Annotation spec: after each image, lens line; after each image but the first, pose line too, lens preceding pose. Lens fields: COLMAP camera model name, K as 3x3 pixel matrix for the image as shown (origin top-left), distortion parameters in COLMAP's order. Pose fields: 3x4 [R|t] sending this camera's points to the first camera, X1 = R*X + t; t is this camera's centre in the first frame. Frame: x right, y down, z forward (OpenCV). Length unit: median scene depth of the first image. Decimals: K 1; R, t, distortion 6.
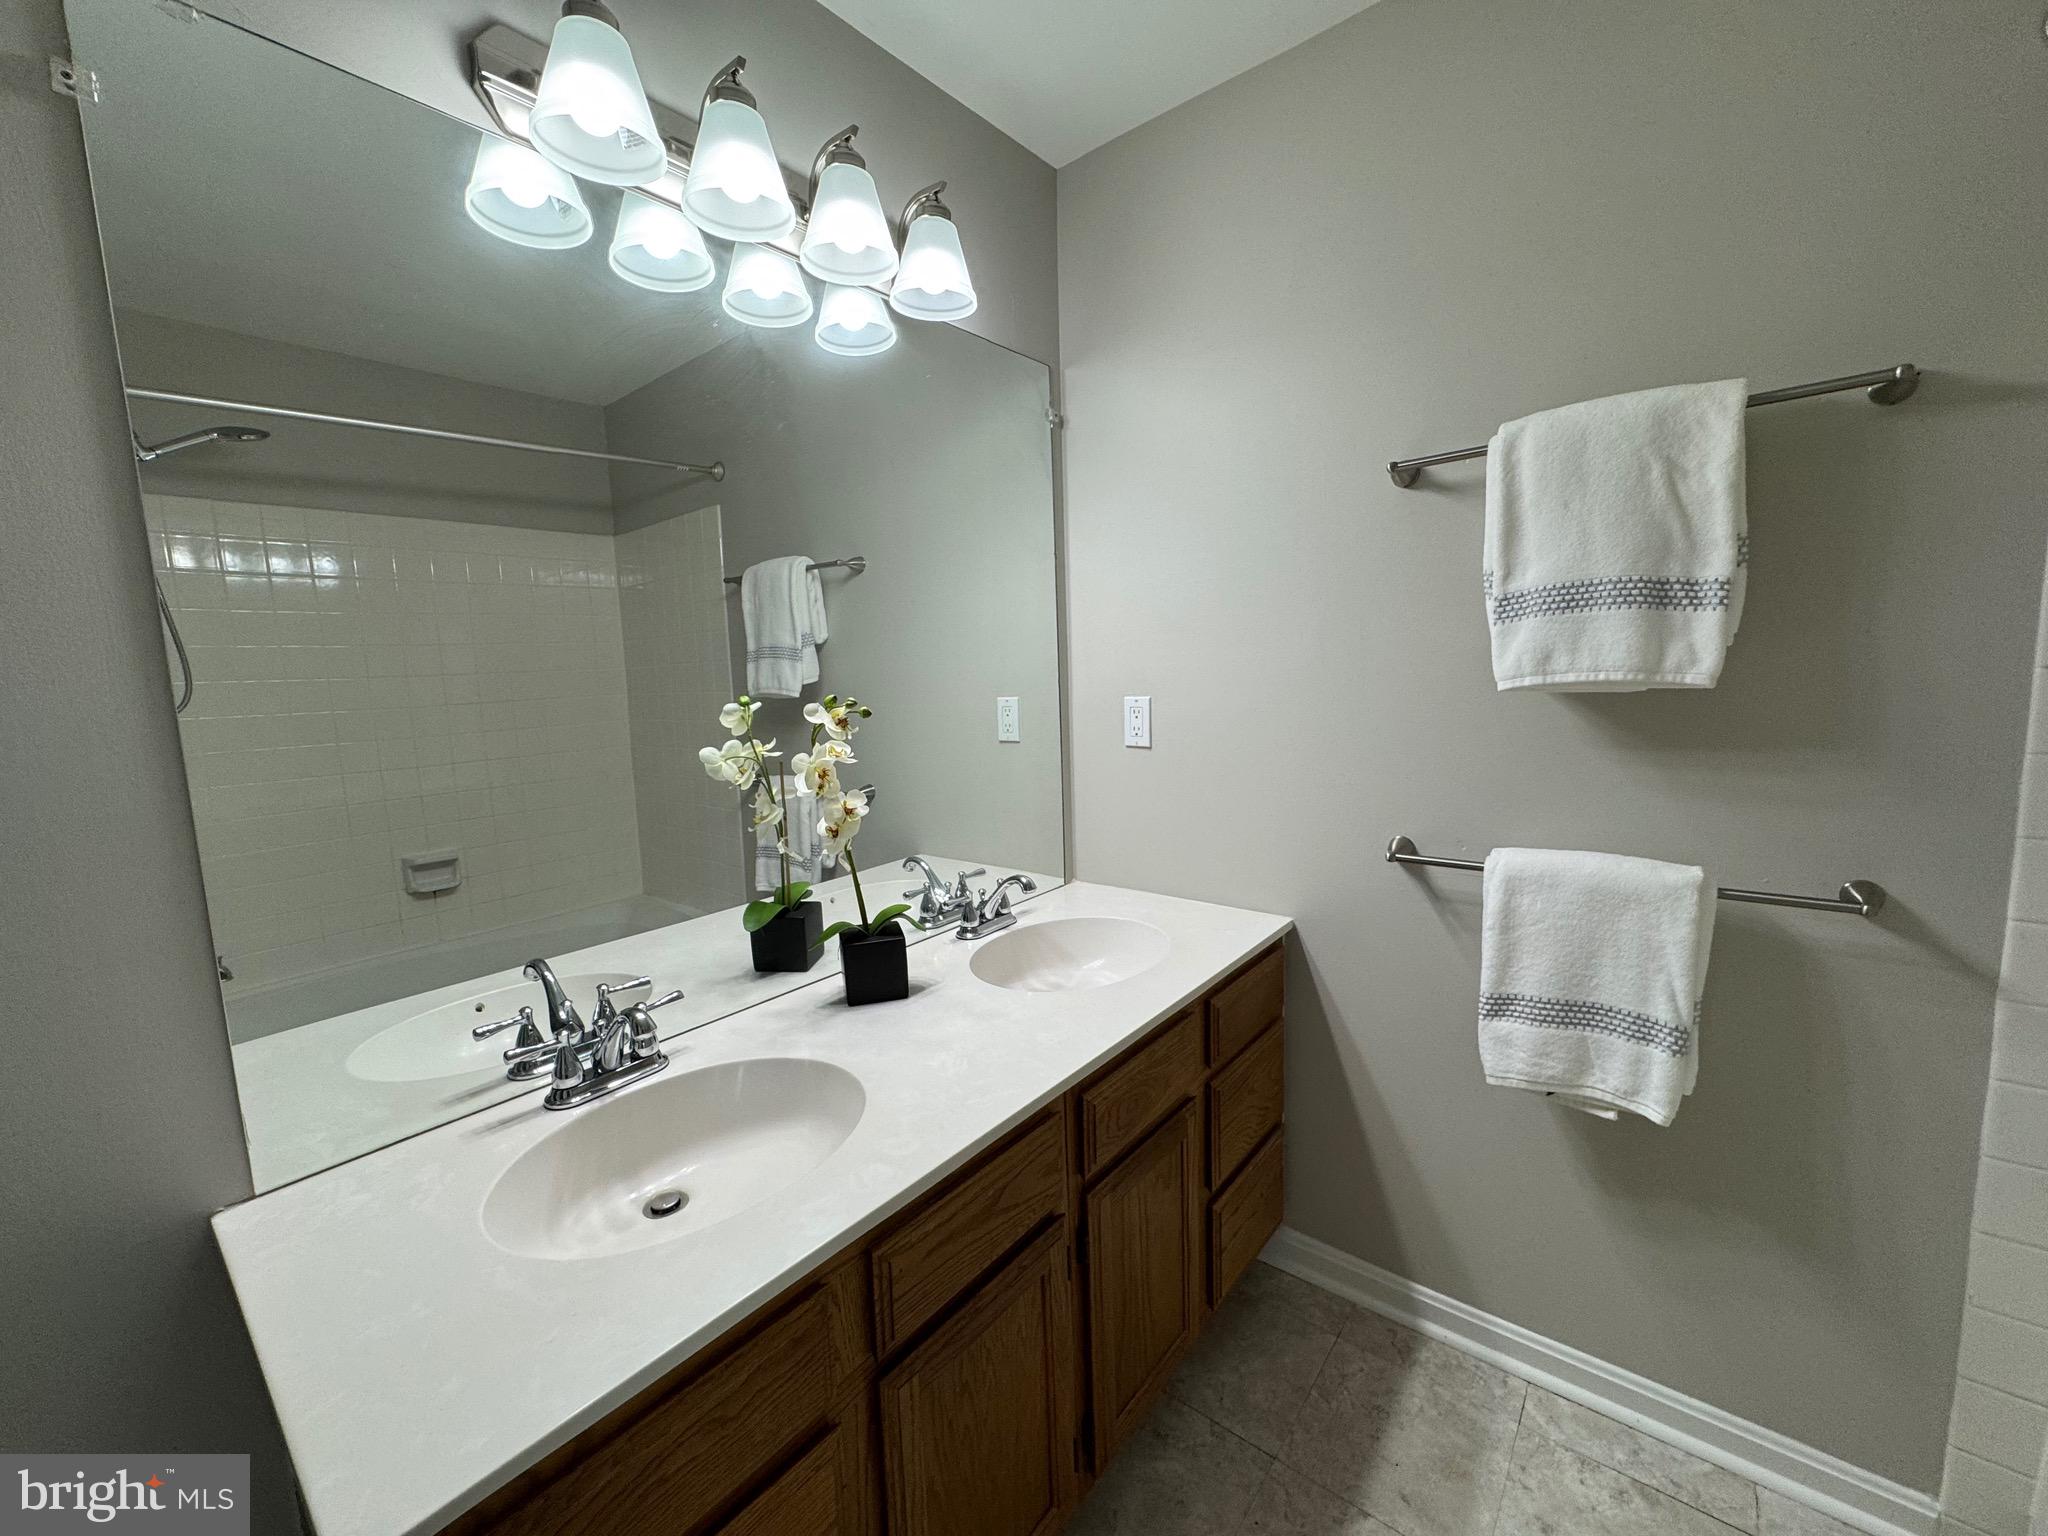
lens RADIAL K [[814.5, 0, 1022.3], [0, 814.5, 760.1], [0, 0, 1]] dist [-0.002364, 0.000378]
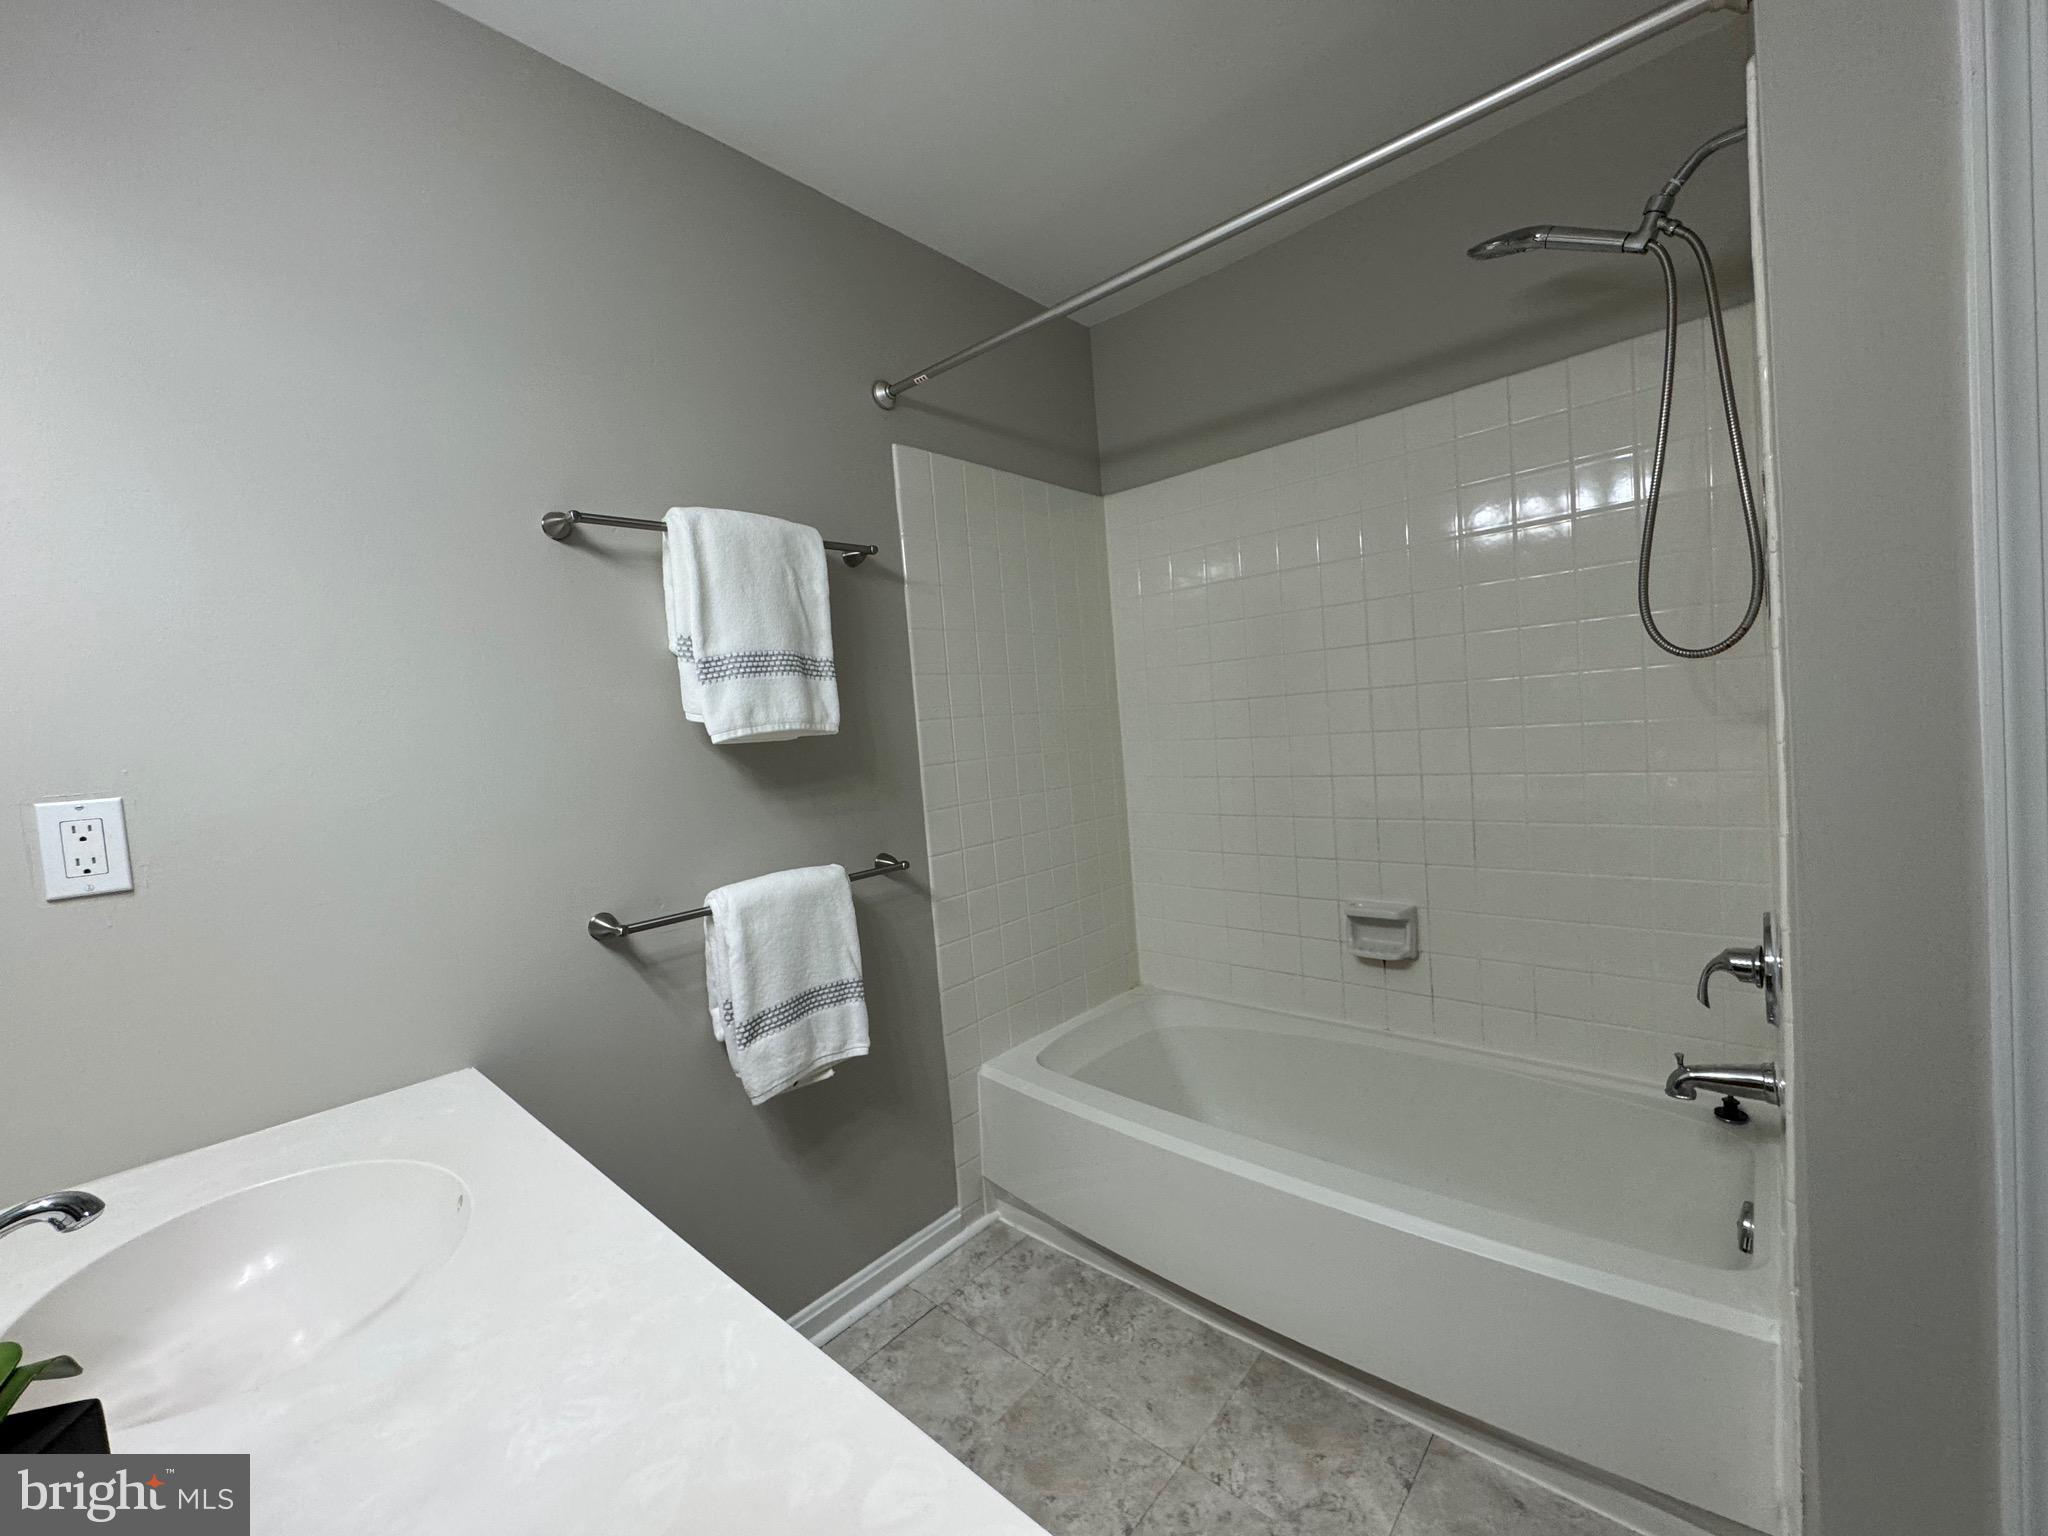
lens RADIAL K [[814.5, 0, 1022.3], [0, 814.5, 760.1], [0, 0, 1]] dist [-0.002364, 0.000378]
pose [[0.058518, -0.013292, 0.998198, -0.522502], [0.187561, 0.982251, 0.002084, 0.014231], [-0.980508, 0.187101, 0.059972, 0.556069]]
